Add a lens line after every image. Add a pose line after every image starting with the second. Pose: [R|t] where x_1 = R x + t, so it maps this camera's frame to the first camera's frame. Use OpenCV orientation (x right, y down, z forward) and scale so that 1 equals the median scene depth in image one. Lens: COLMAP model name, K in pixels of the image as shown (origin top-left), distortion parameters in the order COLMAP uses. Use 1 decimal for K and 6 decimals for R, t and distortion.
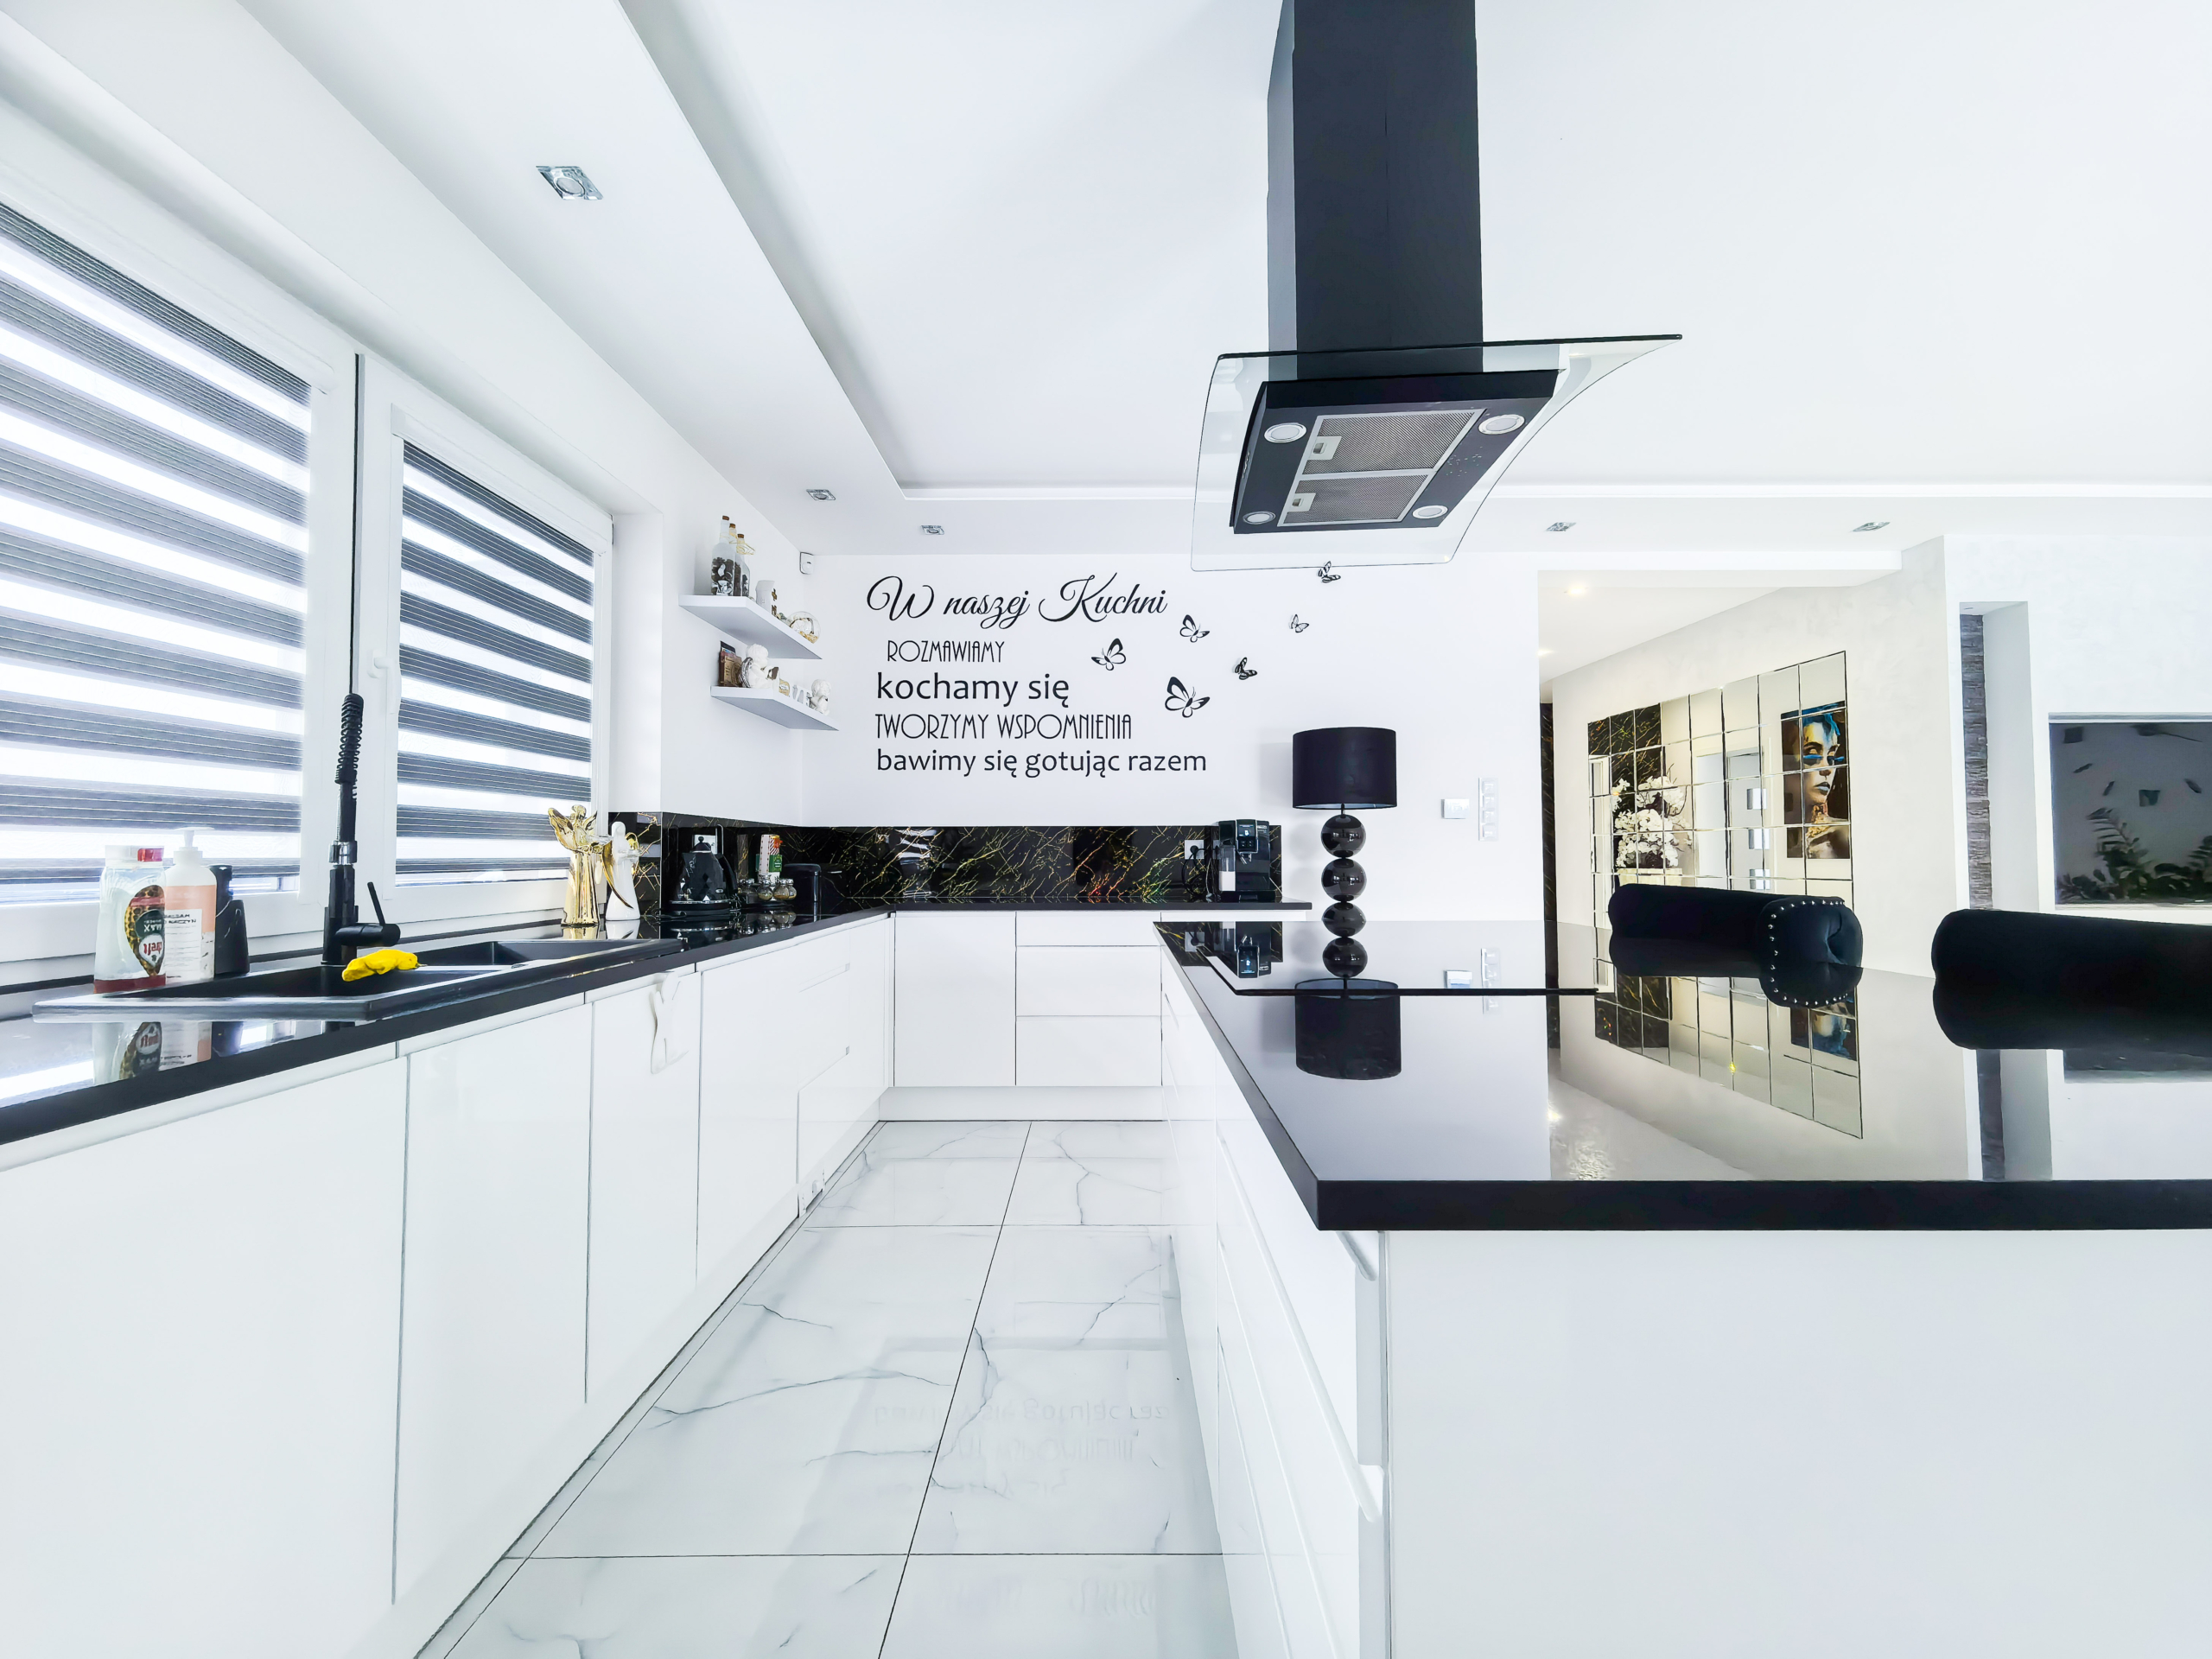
lens RADIAL K [[862.1, 0, 1106.0], [0, 862.1, 829.5], [0, 0, 1]] dist [-0.000959, -0.000445]
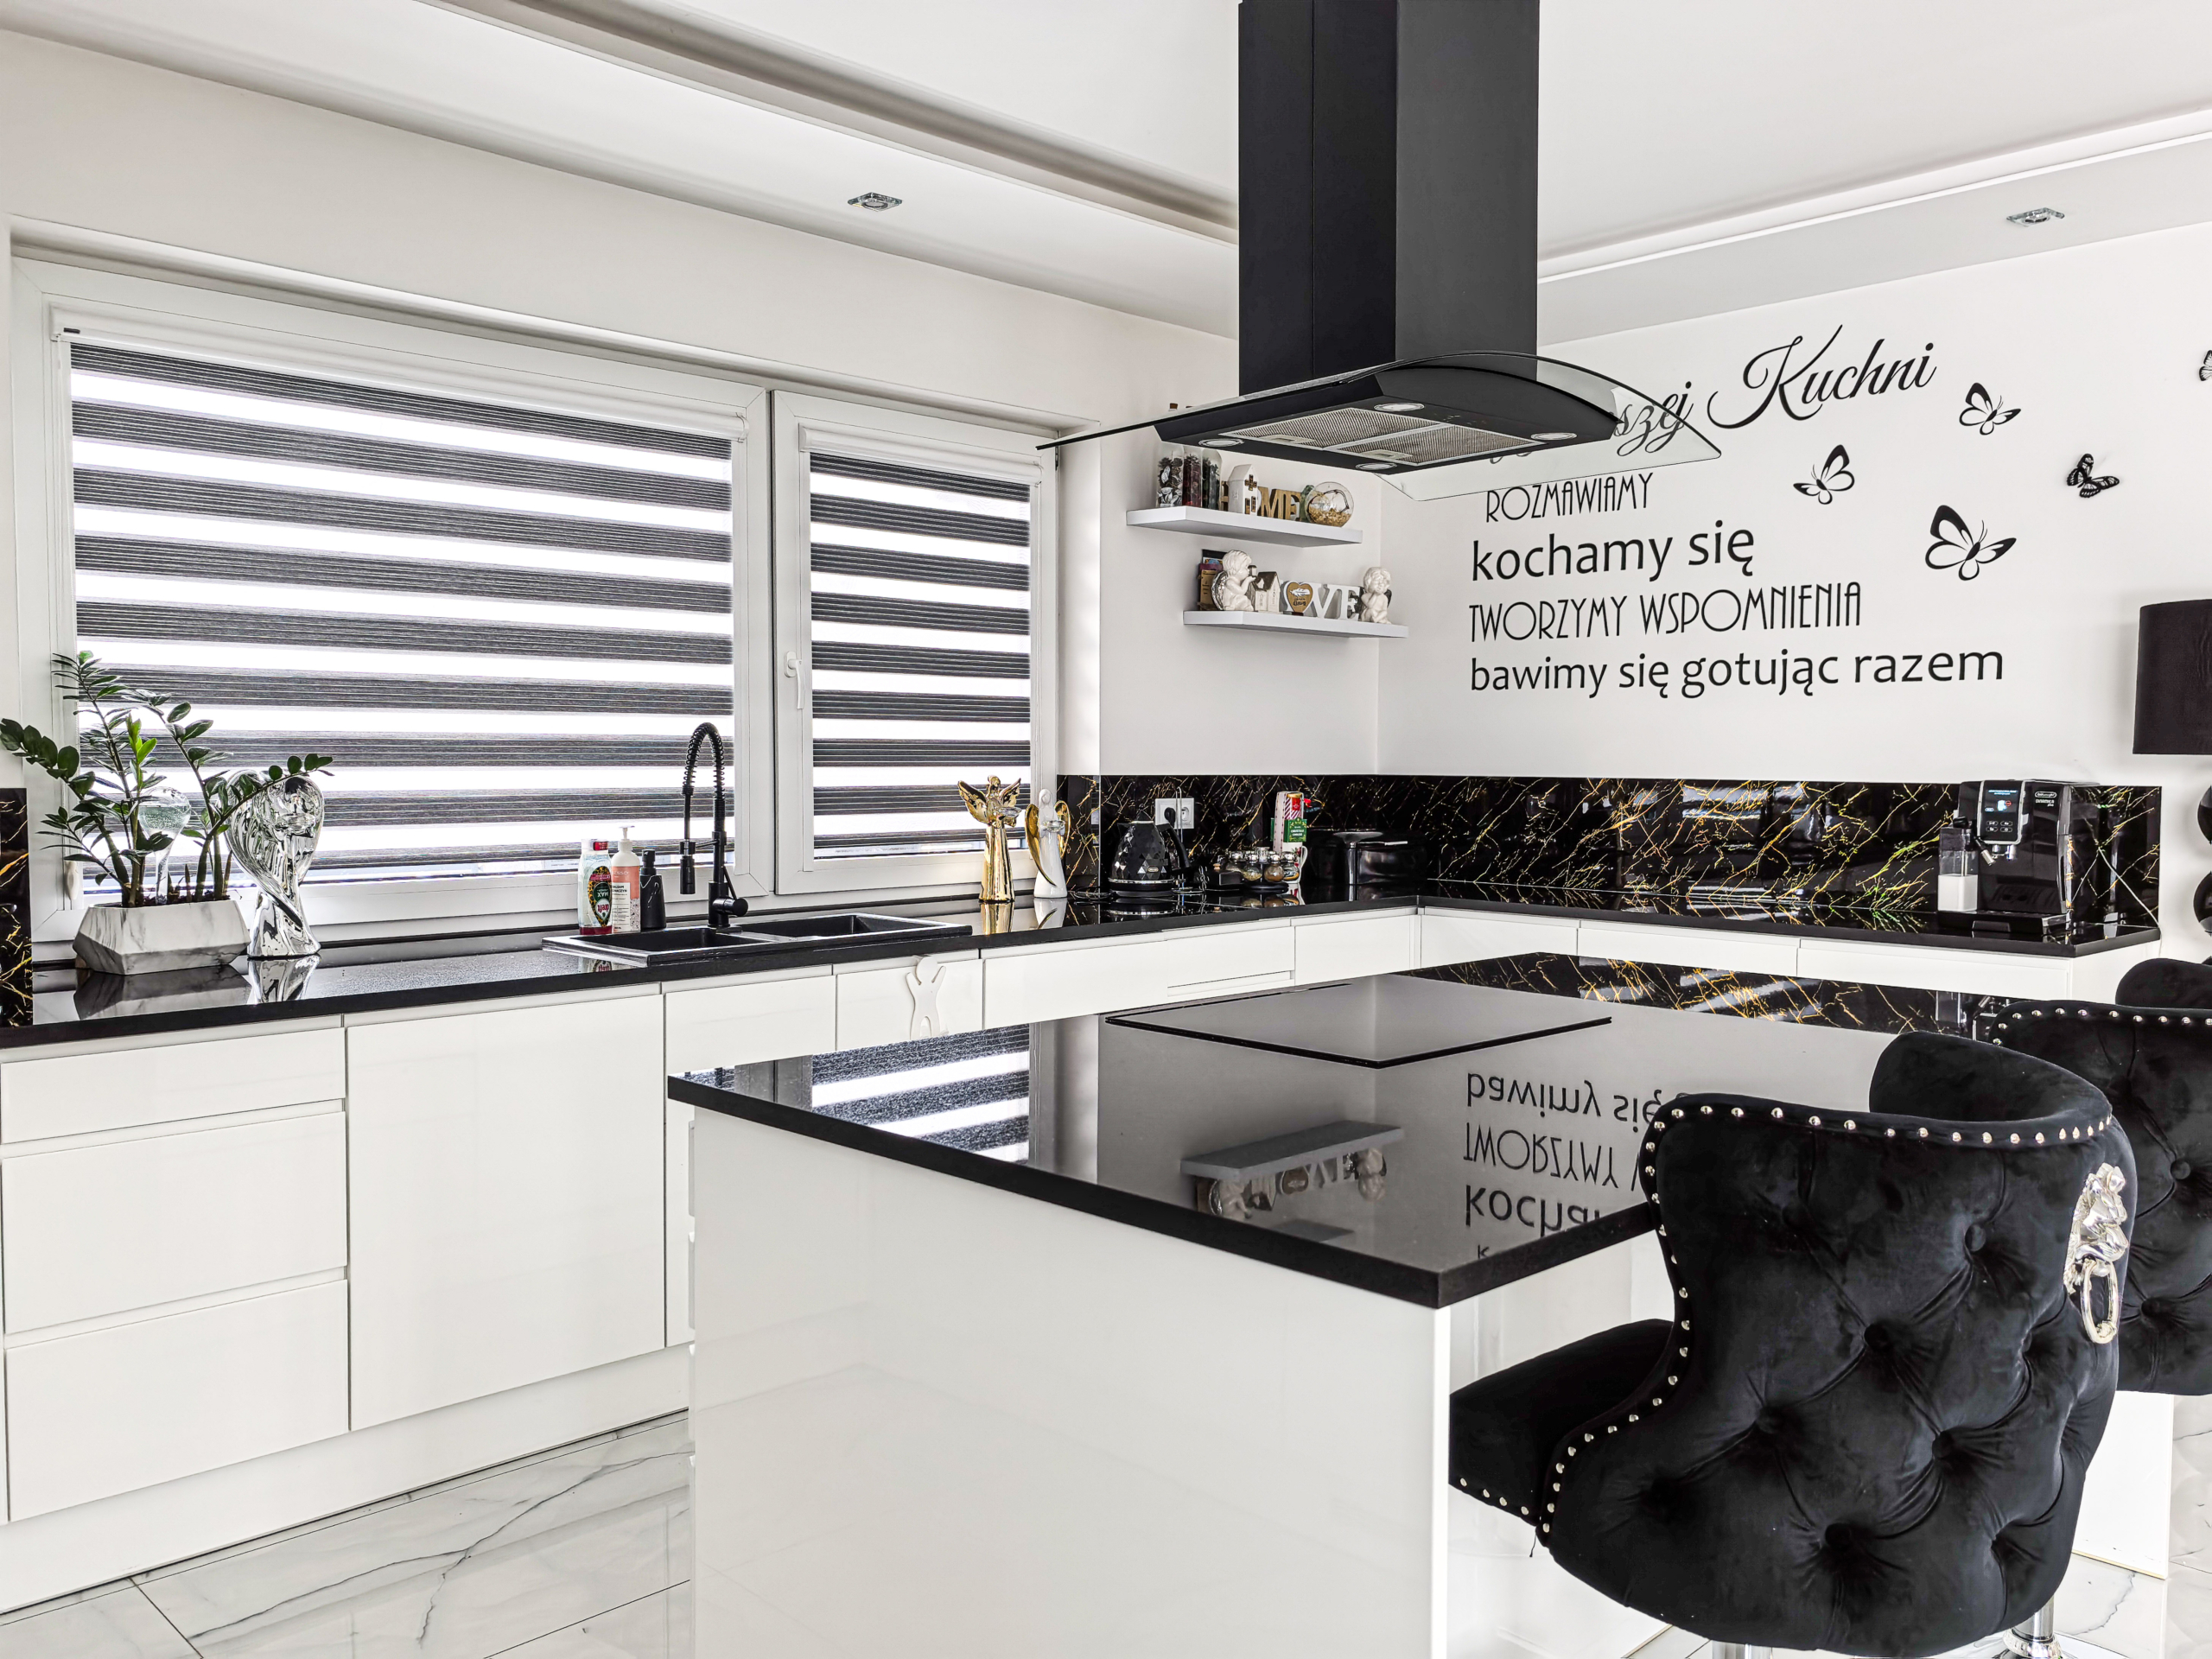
lens RADIAL K [[1753.1, 0, 1090.9], [0, 1753.1, 832.2], [0, 0, 1]] dist [0.000234, 0.019655]
pose [[0.694949, 0.039800, -0.717957, 0.502429], [0.015171, 0.997433, 0.069978, -0.058751], [0.718899, -0.059523, 0.692561, -0.149656]]
